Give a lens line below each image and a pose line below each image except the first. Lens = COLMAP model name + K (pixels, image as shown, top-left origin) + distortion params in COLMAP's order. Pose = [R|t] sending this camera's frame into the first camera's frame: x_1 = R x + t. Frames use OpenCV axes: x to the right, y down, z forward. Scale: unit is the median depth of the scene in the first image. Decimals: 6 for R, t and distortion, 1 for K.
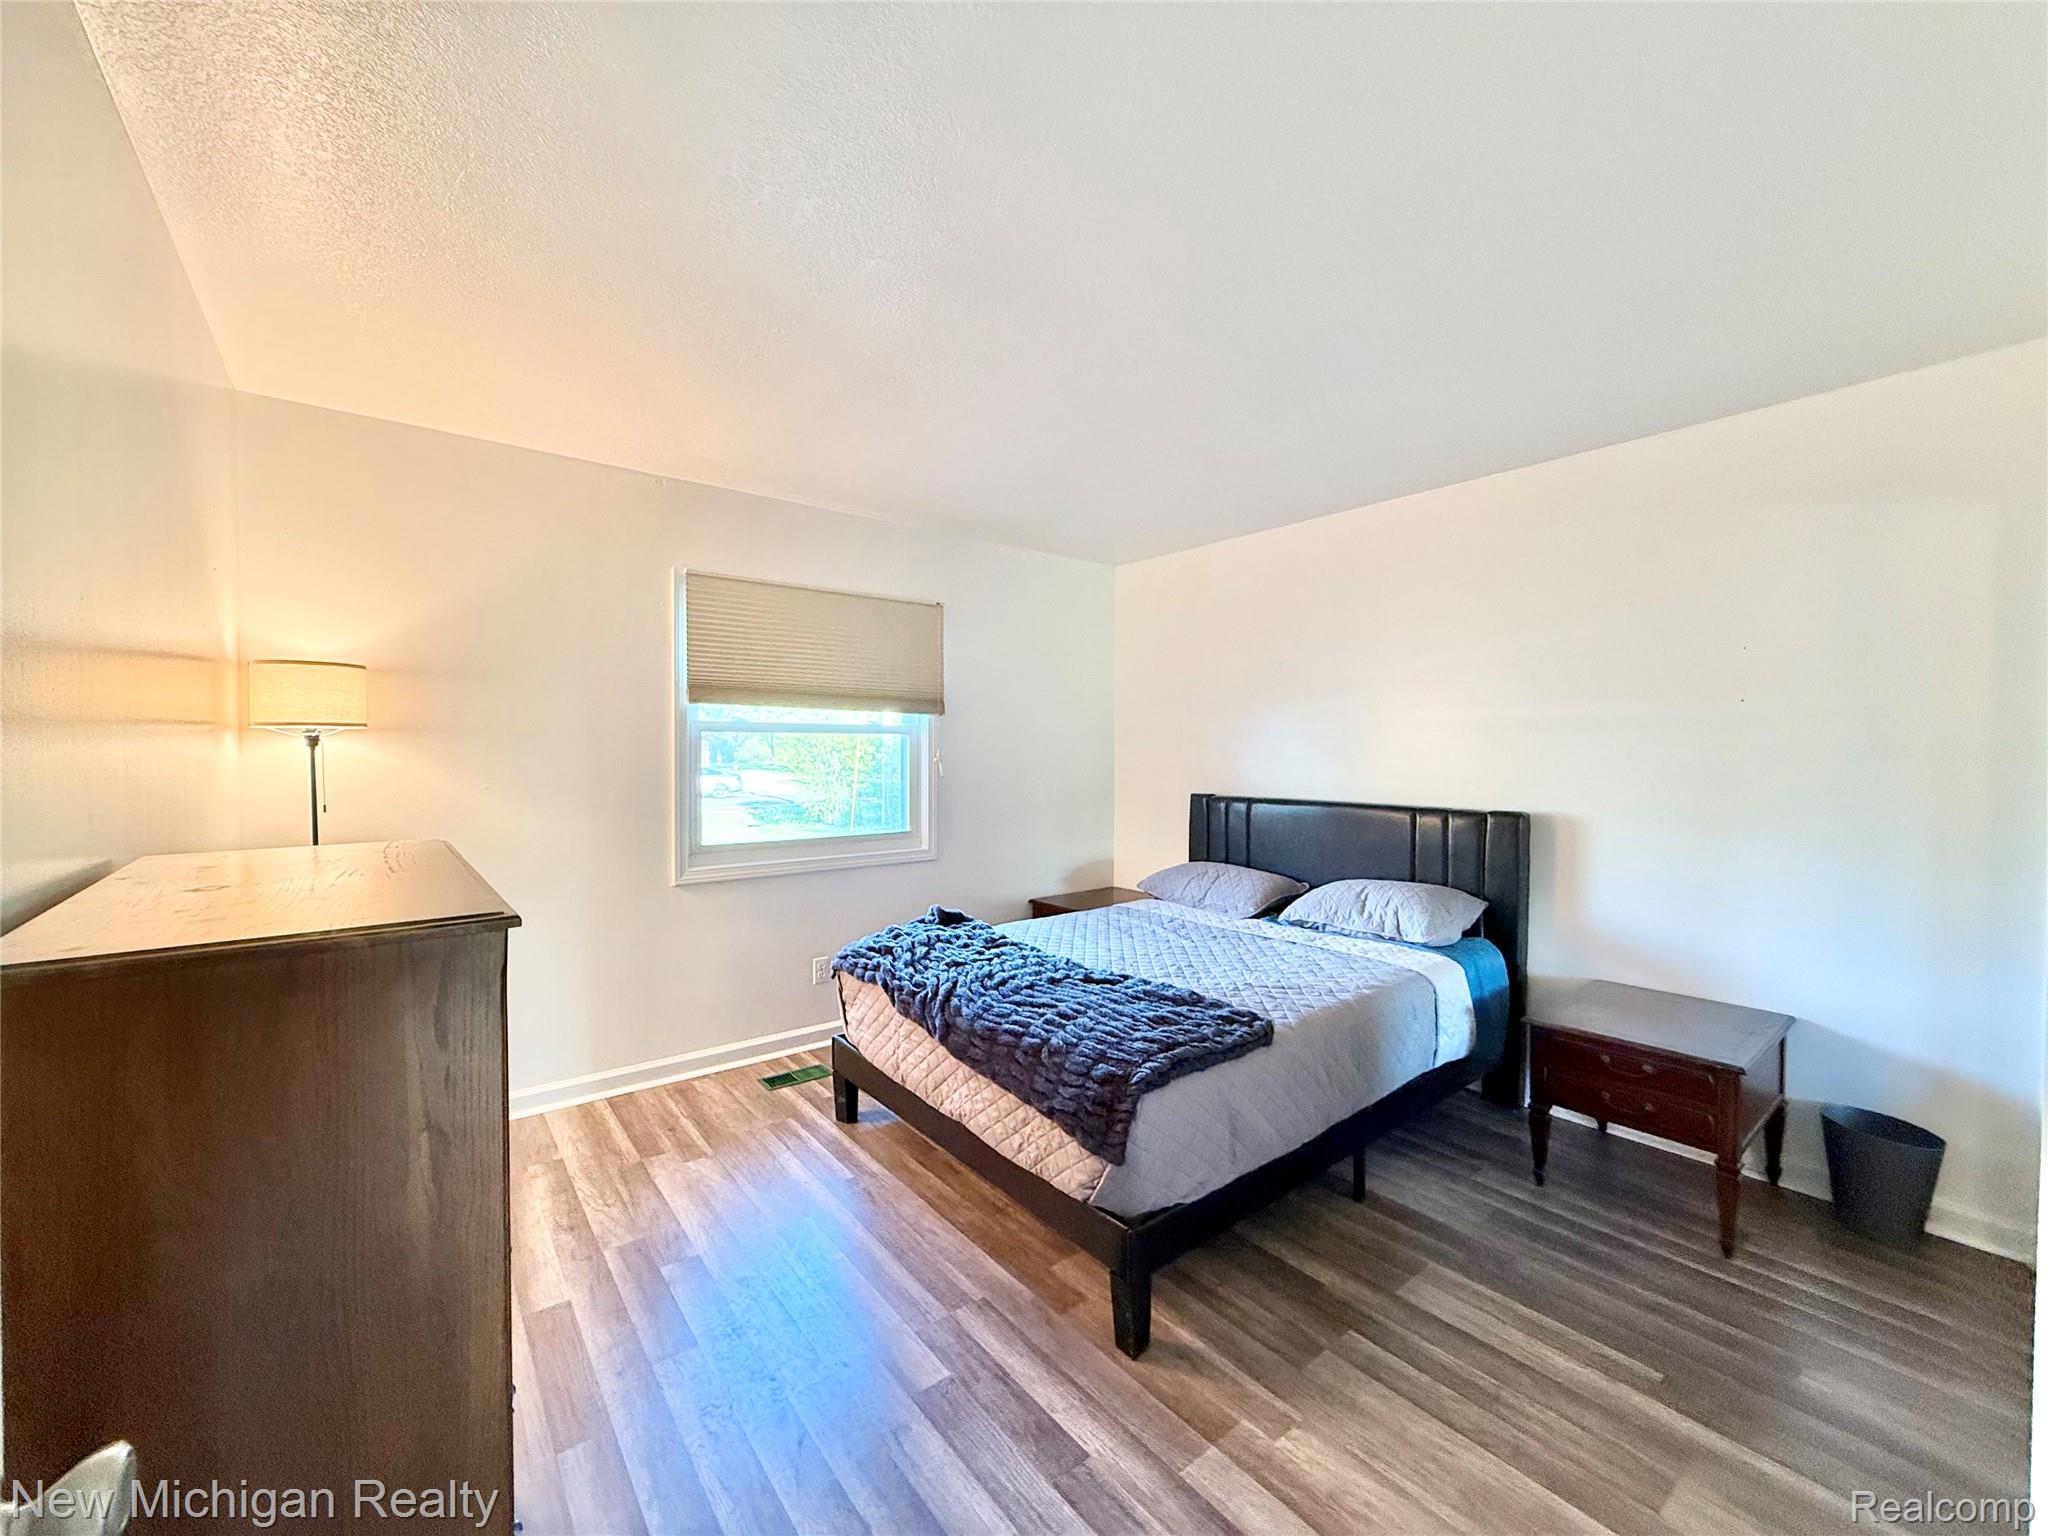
lens RADIAL K [[809.7, 0, 1018.9], [0, 809.7, 762.0], [0, 0, 1]] dist [-0.002672, -0.000797]
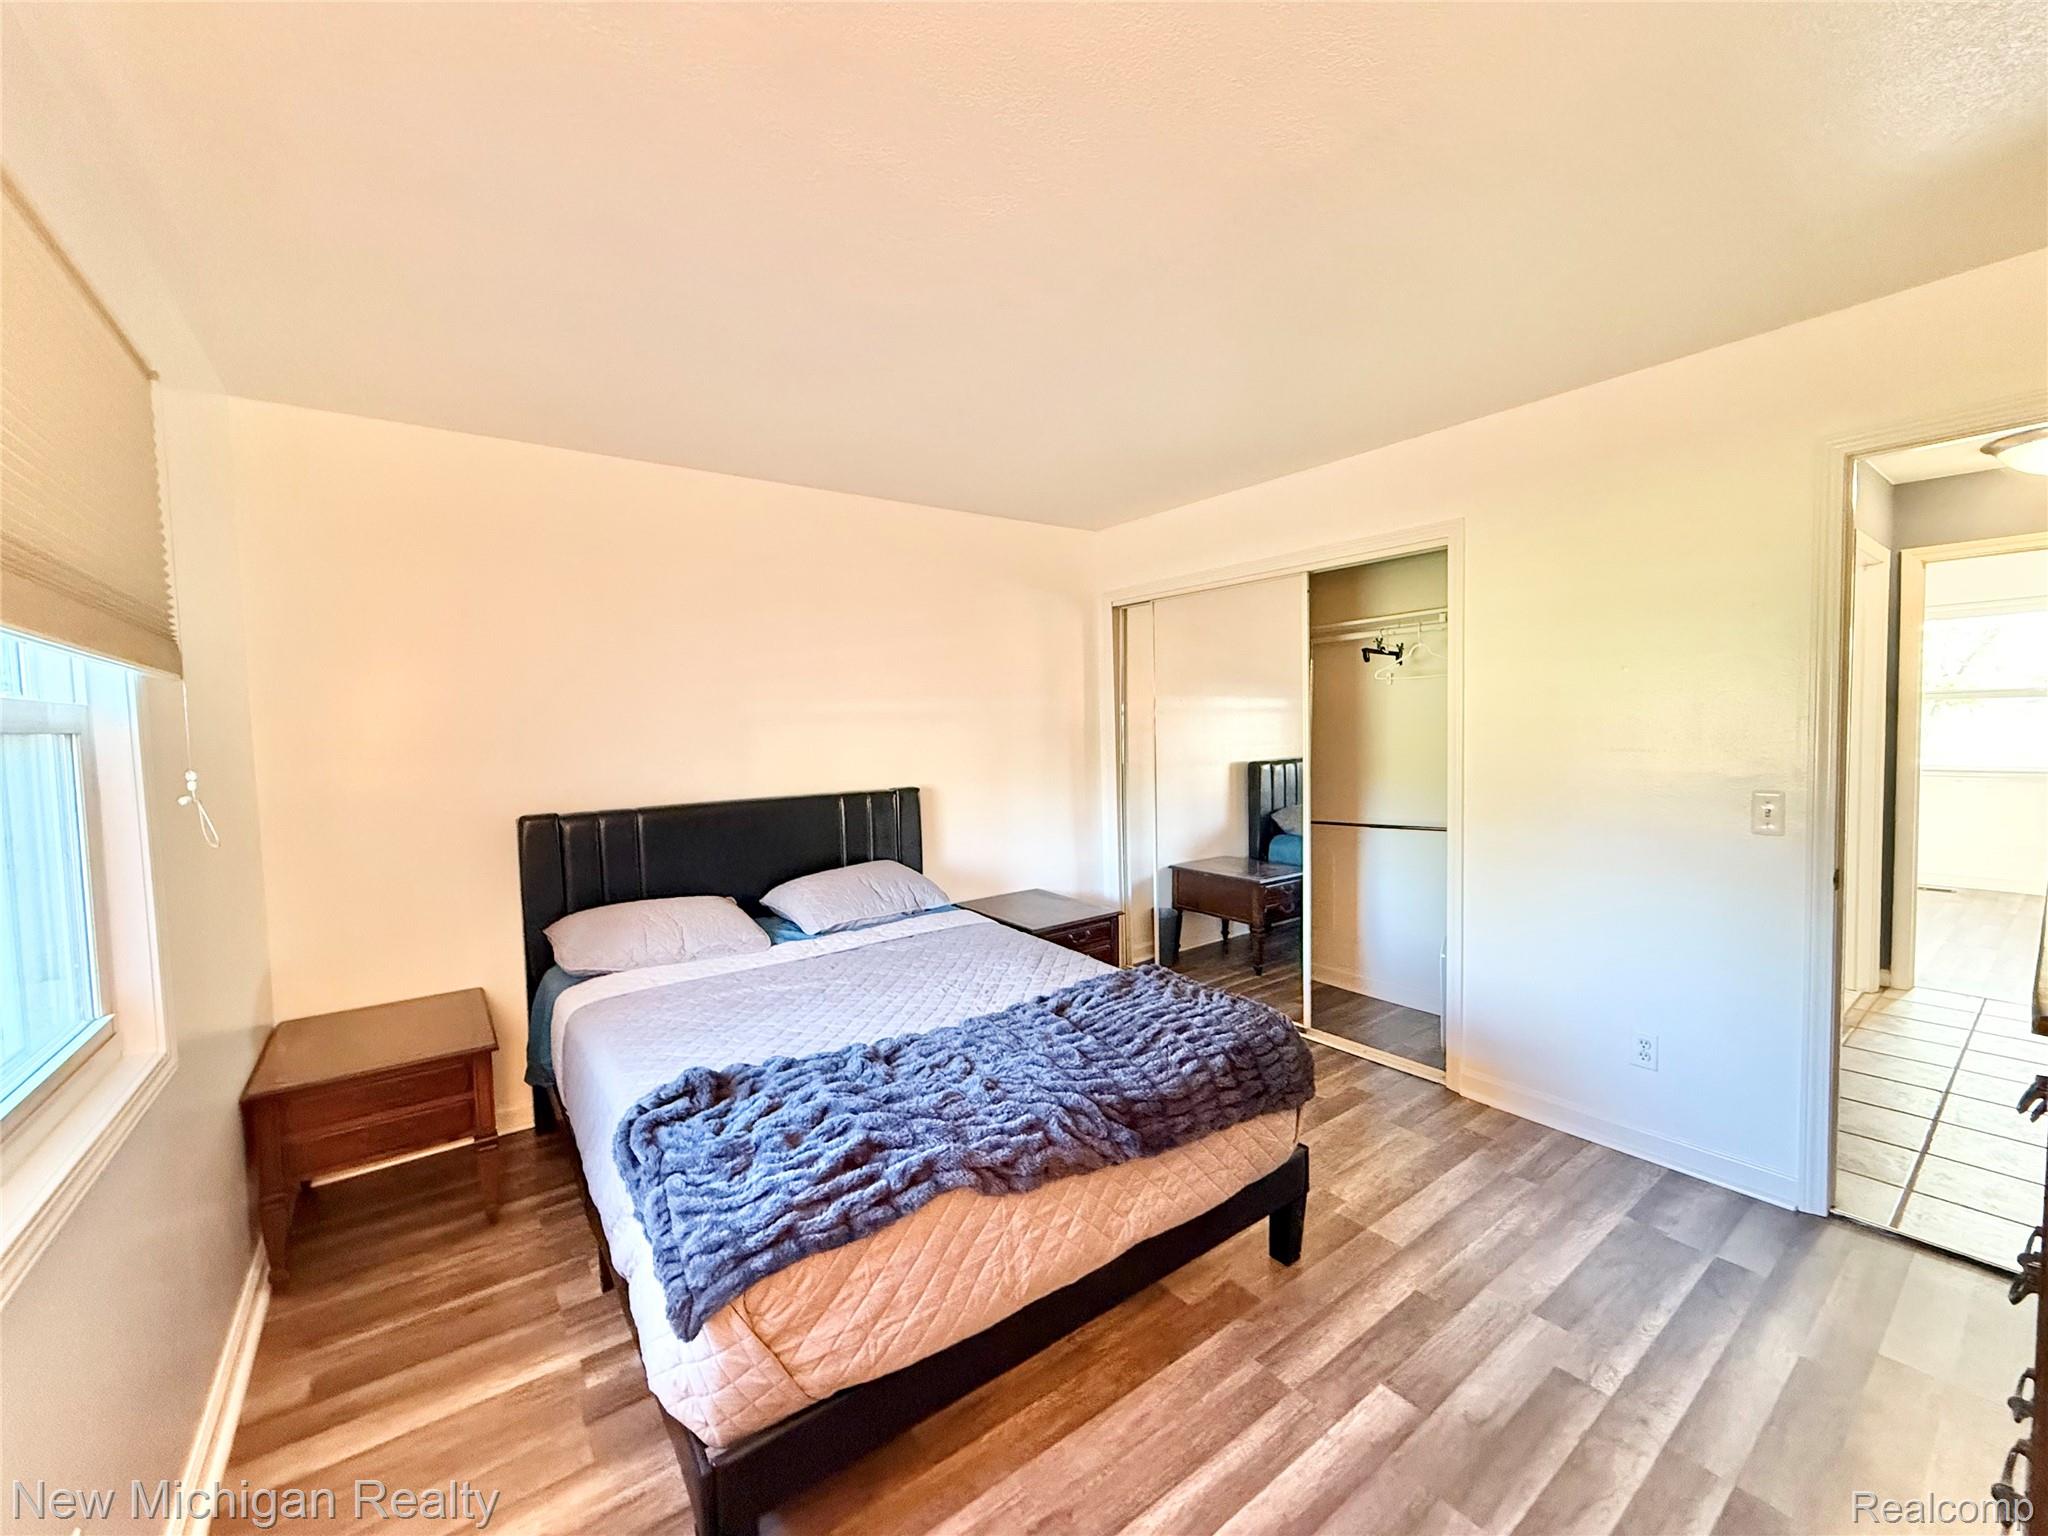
lens RADIAL K [[809.7, 0, 1017.9], [0, 809.7, 769.1], [0, 0, 1]] dist [-0.002672, -0.000797]
pose [[0.029556, -0.054396, 0.998082, -0.875754], [0.036961, 0.997895, 0.053292, -0.037895], [-0.998880, 0.035315, 0.031505, 1.181248]]
